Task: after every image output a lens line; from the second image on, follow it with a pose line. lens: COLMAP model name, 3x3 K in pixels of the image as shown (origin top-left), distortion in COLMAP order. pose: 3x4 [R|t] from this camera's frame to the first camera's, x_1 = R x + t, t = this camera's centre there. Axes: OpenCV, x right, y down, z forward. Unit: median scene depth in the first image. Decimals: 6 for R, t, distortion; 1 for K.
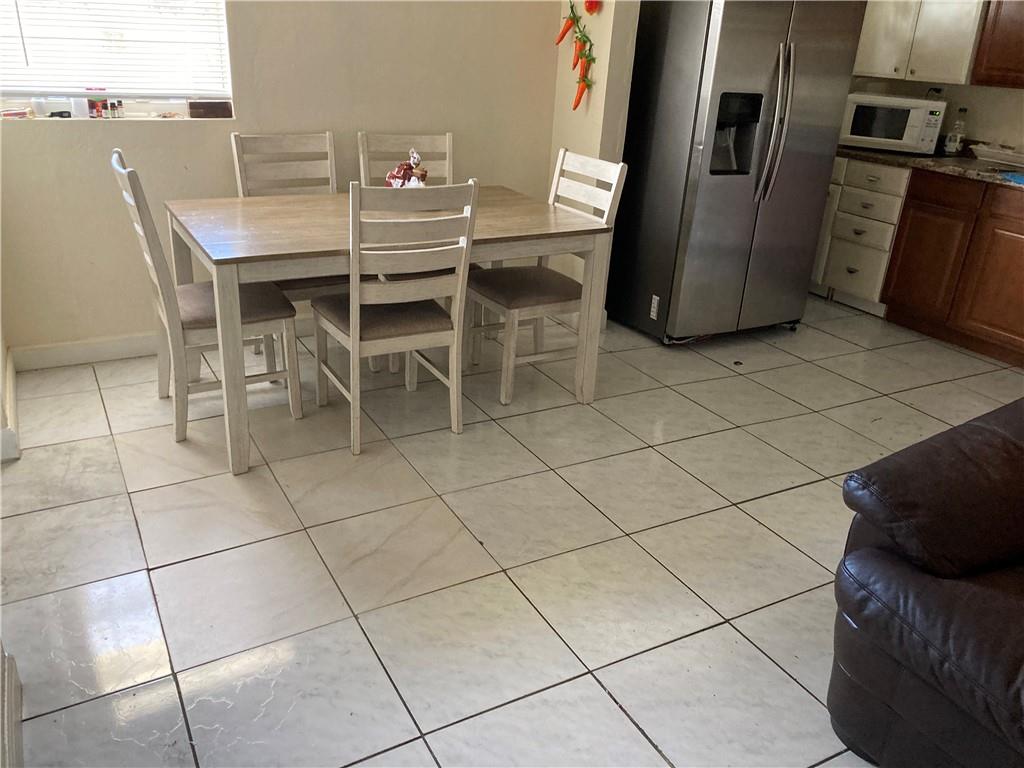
lens RADIAL K [[829.9, 0, 512.0], [0, 829.9, 384.0], [0, 0, 1]] dist [0.007740, 0.015924]
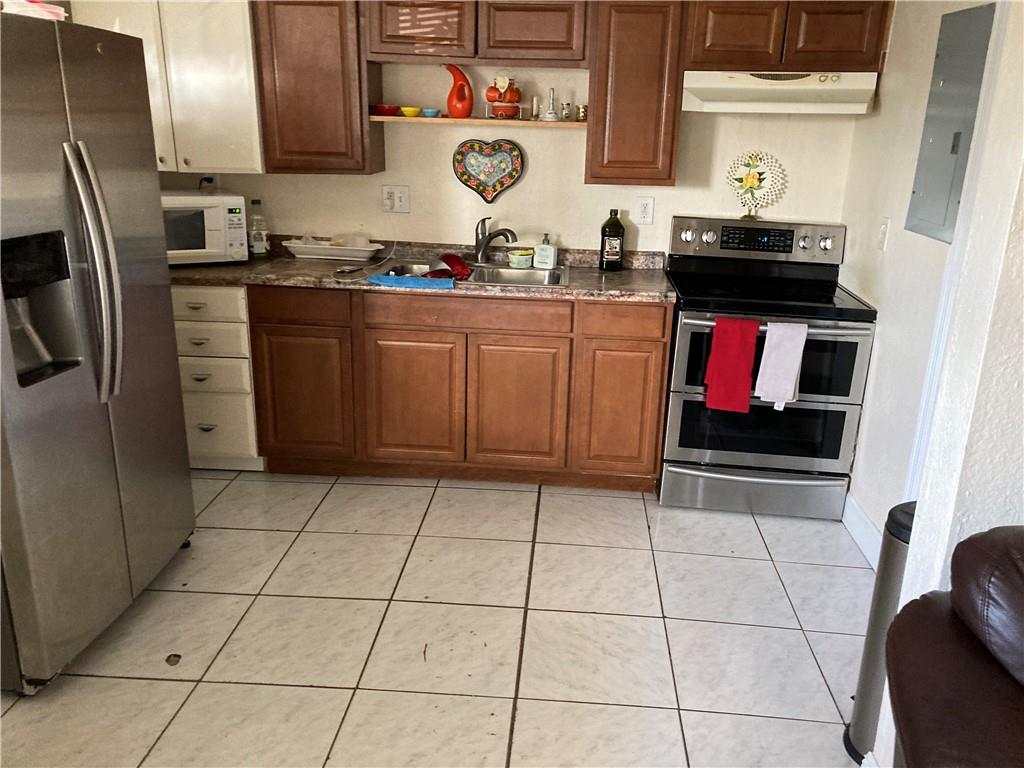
lens RADIAL K [[828.7, 0, 512.0], [0, 828.7, 384.0], [0, 0, 1]] dist [0.006023, -0.001184]
pose [[0.548099, -0.293369, 0.783276, -0.004300], [0.338420, 0.934176, 0.113077, -0.176318], [-0.764891, 0.203099, 0.611303, 0.367441]]
